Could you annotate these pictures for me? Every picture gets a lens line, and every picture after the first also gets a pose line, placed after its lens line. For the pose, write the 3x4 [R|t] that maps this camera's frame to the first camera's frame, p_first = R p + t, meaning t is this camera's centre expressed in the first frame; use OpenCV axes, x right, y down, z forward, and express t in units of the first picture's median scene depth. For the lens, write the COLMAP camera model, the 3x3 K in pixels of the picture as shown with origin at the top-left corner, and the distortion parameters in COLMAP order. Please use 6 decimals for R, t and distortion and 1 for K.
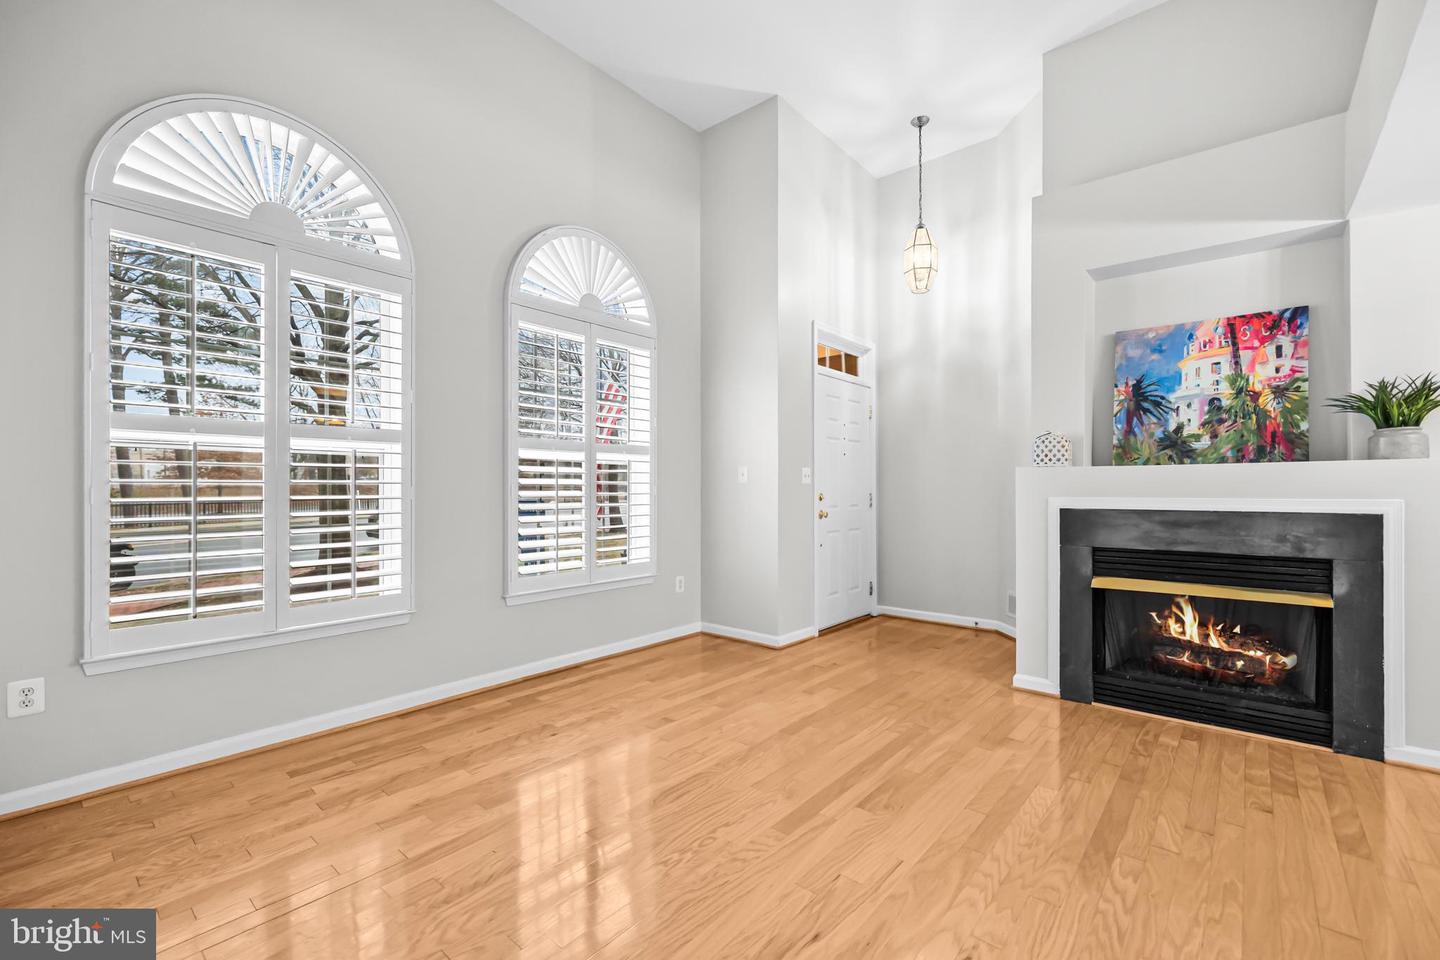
lens RADIAL K [[611.5, 0, 715.6], [0, 611.5, 490.9], [0, 0, 1]] dist [-0.000291, 0.000982]
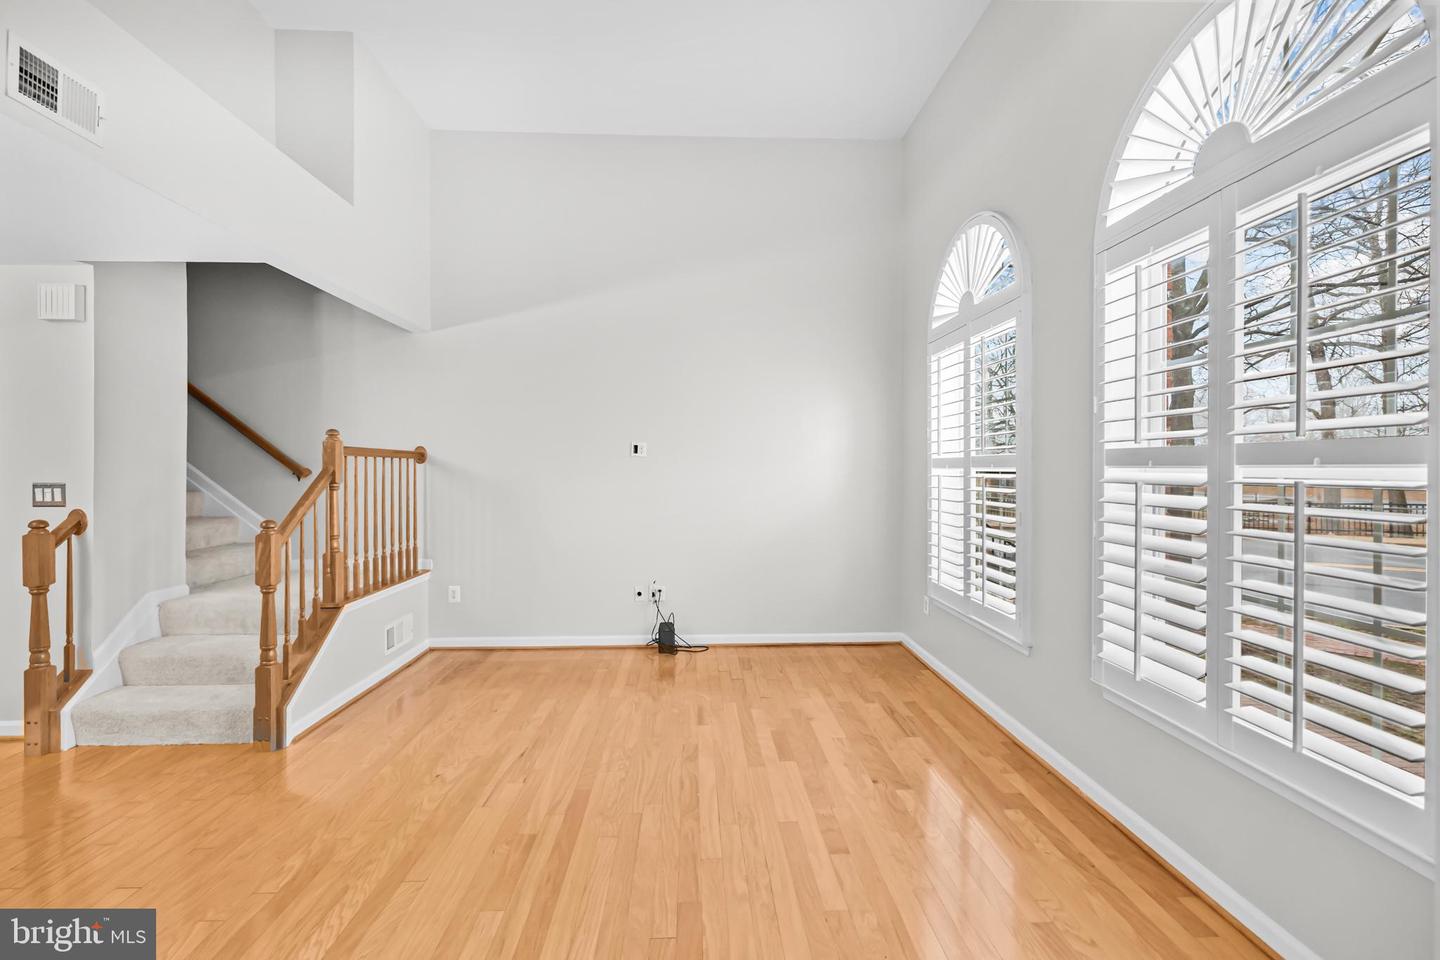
lens RADIAL K [[611.5, 0, 707.4], [0, 611.5, 465.9], [0, 0, 1]] dist [-0.000291, 0.000982]
pose [[-0.731220, -0.001297, -0.682140, 0.478648], [-0.008386, 0.999940, 0.007087, -0.075040], [0.682090, 0.010903, -0.731187, 1.286218]]
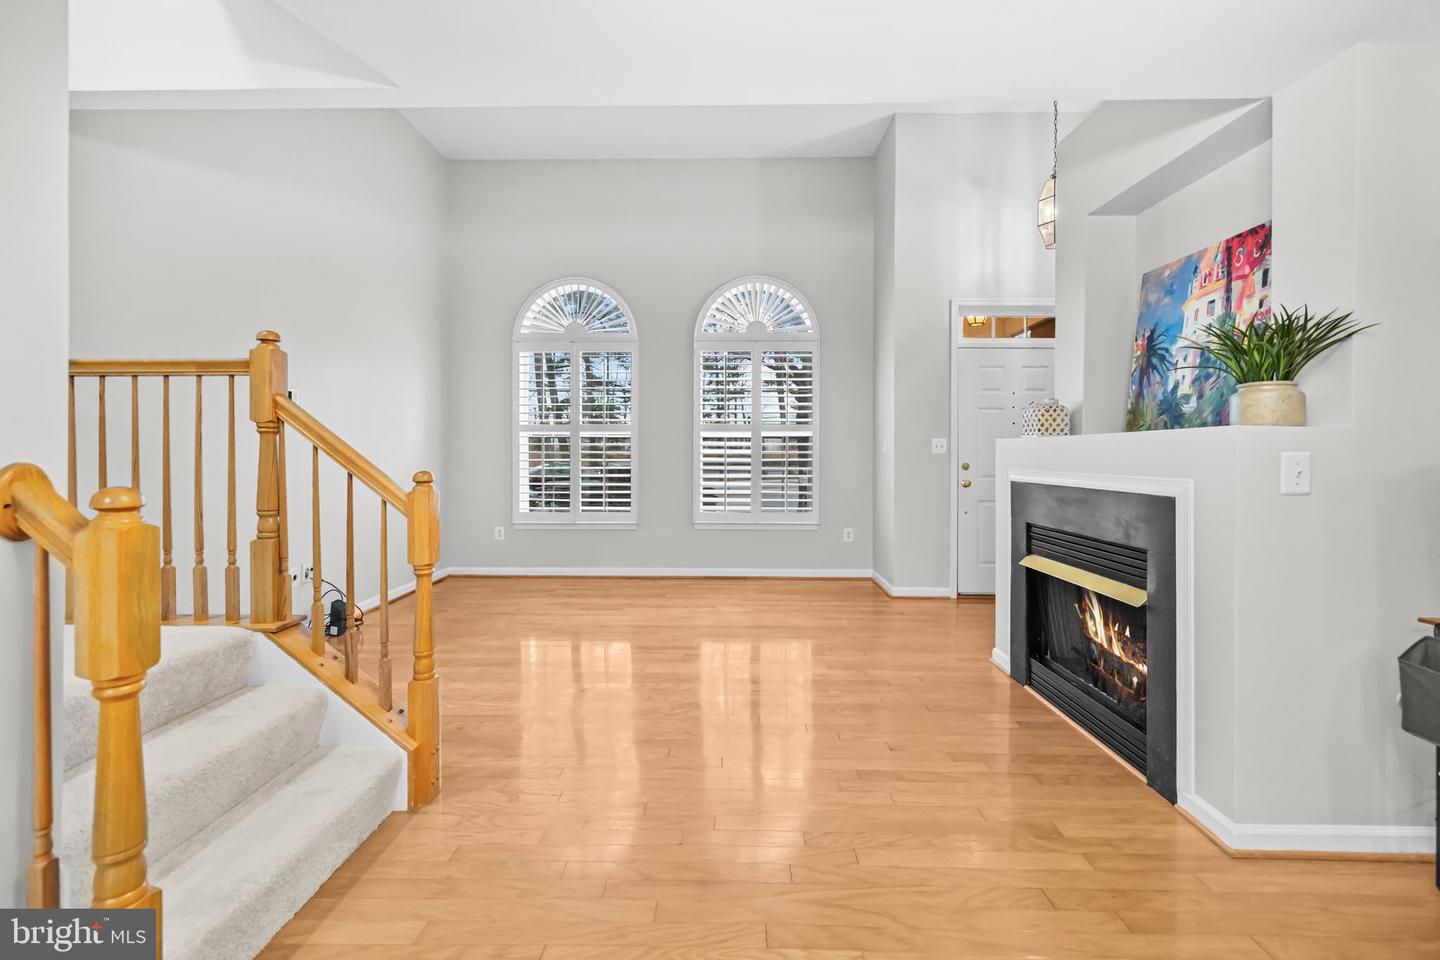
lens RADIAL K [[611.5, 0, 721.2], [0, 611.5, 460.5], [0, 0, 1]] dist [-0.000291, 0.000982]
pose [[0.637658, 0.013528, -0.770201, 1.013365], [-0.009137, 0.999908, 0.009997, -0.009377], [0.770266, 0.000663, 0.637723, 0.027333]]
